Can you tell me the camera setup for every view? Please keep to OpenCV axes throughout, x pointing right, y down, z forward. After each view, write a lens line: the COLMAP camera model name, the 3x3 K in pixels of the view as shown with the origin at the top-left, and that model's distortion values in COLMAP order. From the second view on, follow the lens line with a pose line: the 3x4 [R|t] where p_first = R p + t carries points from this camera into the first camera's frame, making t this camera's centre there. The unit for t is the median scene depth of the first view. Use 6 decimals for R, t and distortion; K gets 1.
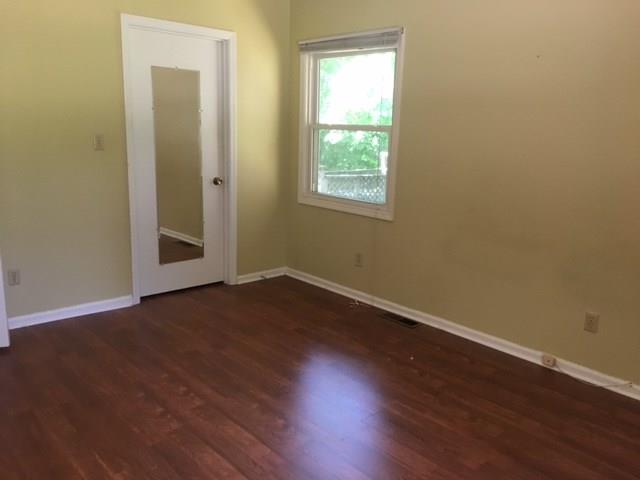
lens RADIAL K [[552.3, 0, 320.0], [0, 552.3, 240.0], [0, 0, 1]] dist [0.083303, -0.107368]
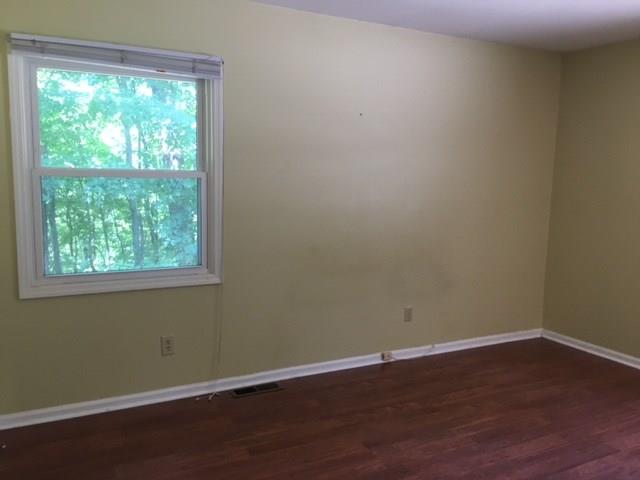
lens RADIAL K [[552.3, 0, 320.0], [0, 552.3, 240.0], [0, 0, 1]] dist [0.083303, -0.107368]
pose [[0.223518, -0.148902, 0.963259, -0.733648], [0.173696, 0.978529, 0.110957, -0.191743], [-0.959098, 0.142514, 0.244582, 0.732855]]
